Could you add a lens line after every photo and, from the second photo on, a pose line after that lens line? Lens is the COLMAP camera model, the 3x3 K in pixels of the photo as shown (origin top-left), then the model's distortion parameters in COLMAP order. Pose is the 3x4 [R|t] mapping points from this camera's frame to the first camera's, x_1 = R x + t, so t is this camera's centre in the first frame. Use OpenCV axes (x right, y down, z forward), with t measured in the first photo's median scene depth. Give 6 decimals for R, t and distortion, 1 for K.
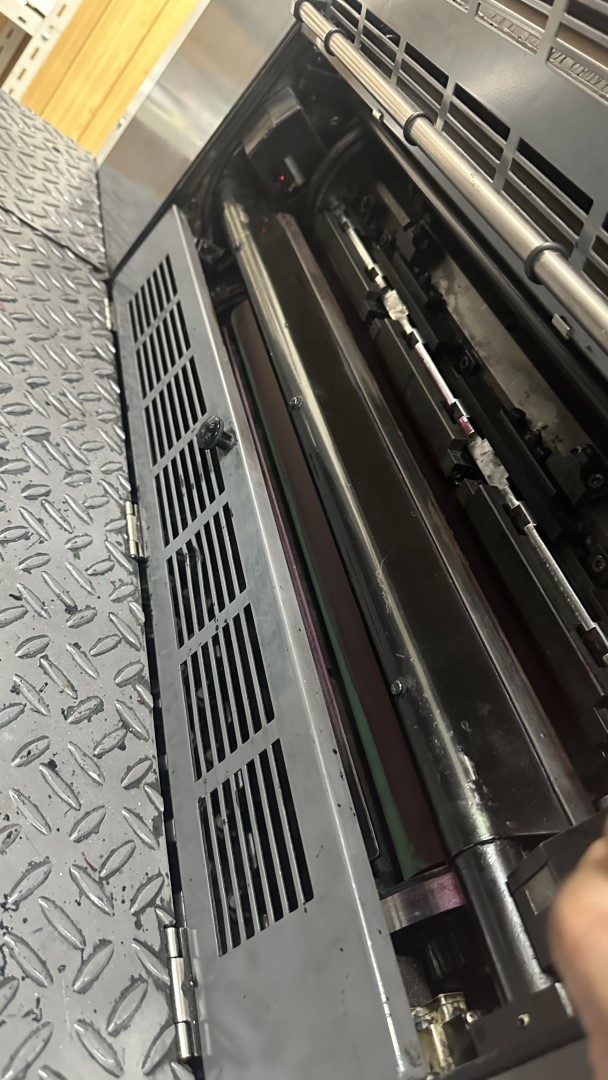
lens RADIAL K [[789.3, 0, 314.6], [0, 789.3, 548.1], [0, 0, 1]] dist [0.023185, -0.084108]
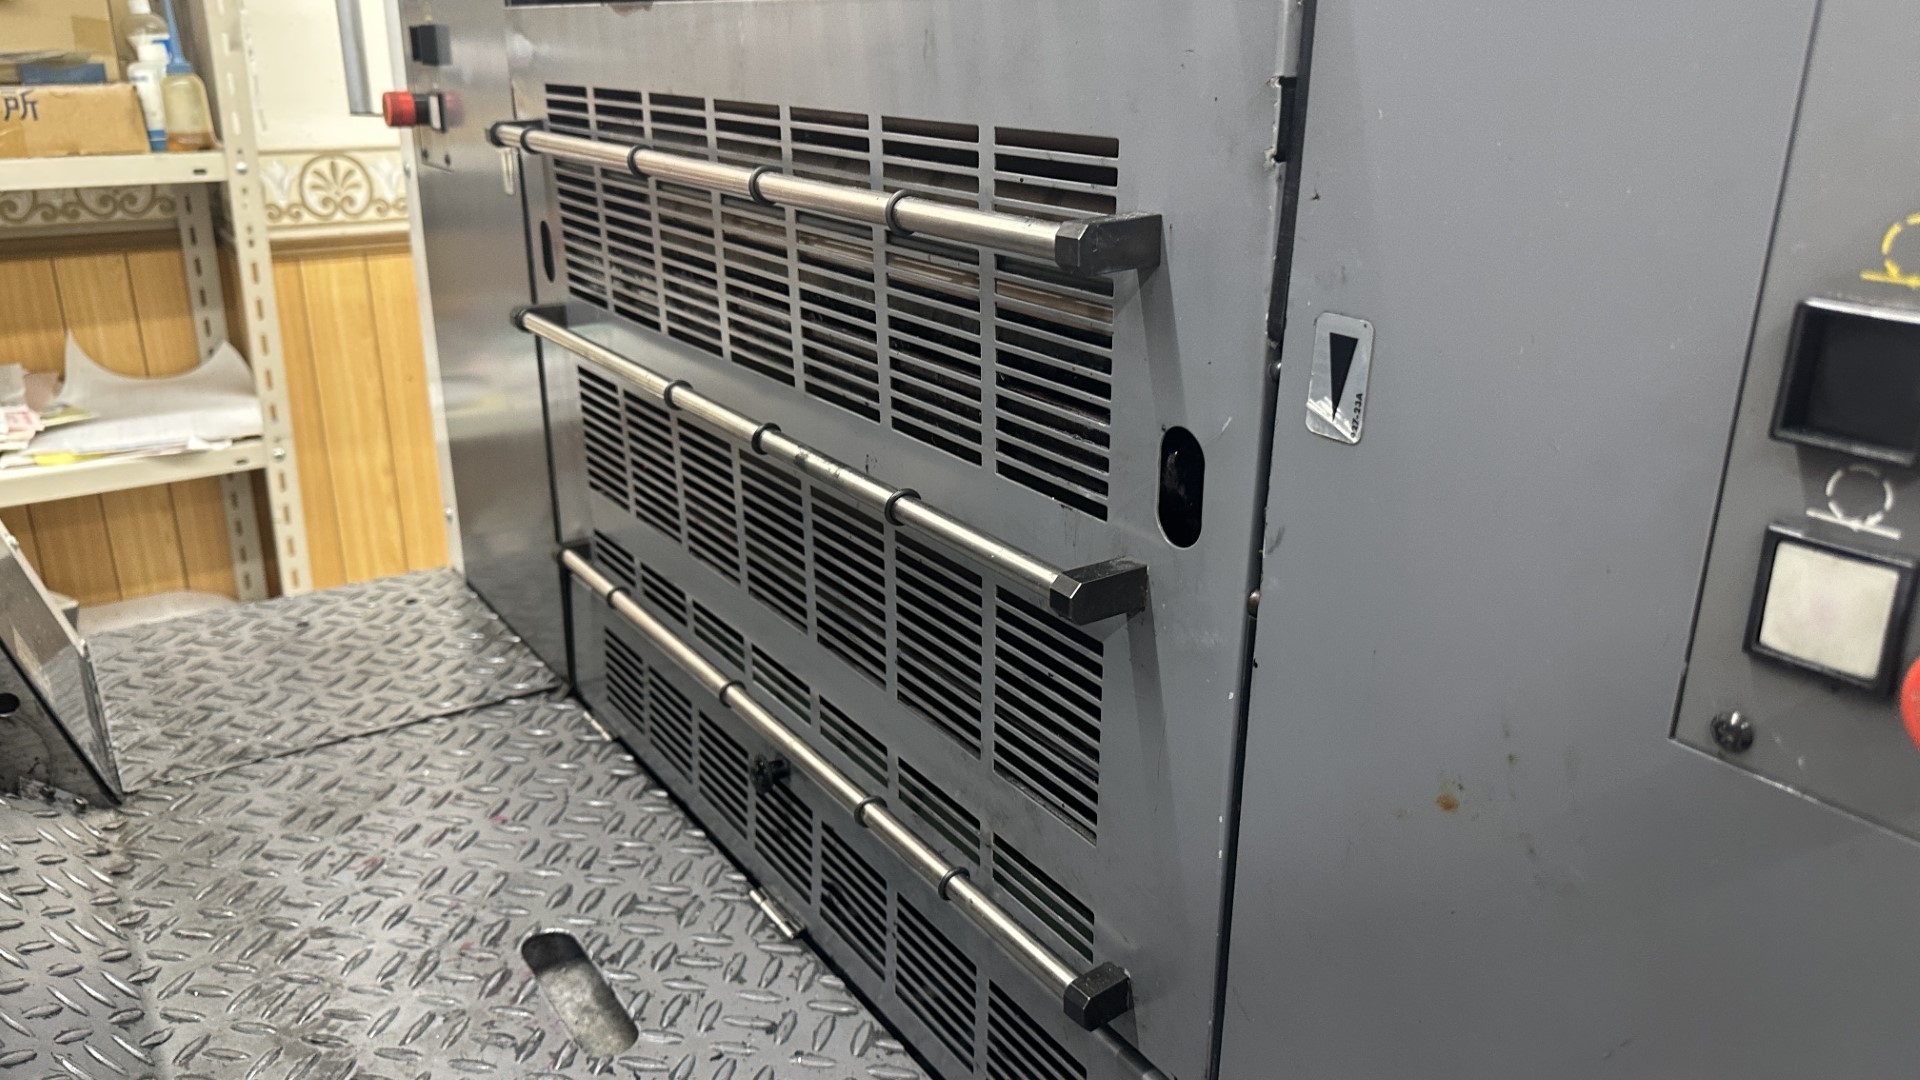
lens RADIAL K [[1403.1, 0, 963.3], [0, 1403.1, 544.6], [0, 0, 1]] dist [0.023185, -0.084108]
pose [[0.718661, -0.694944, -0.024066, 0.231879], [0.683981, 0.712712, -0.155597, 0.067842], [0.125284, 0.095361, 0.987527, -0.524557]]
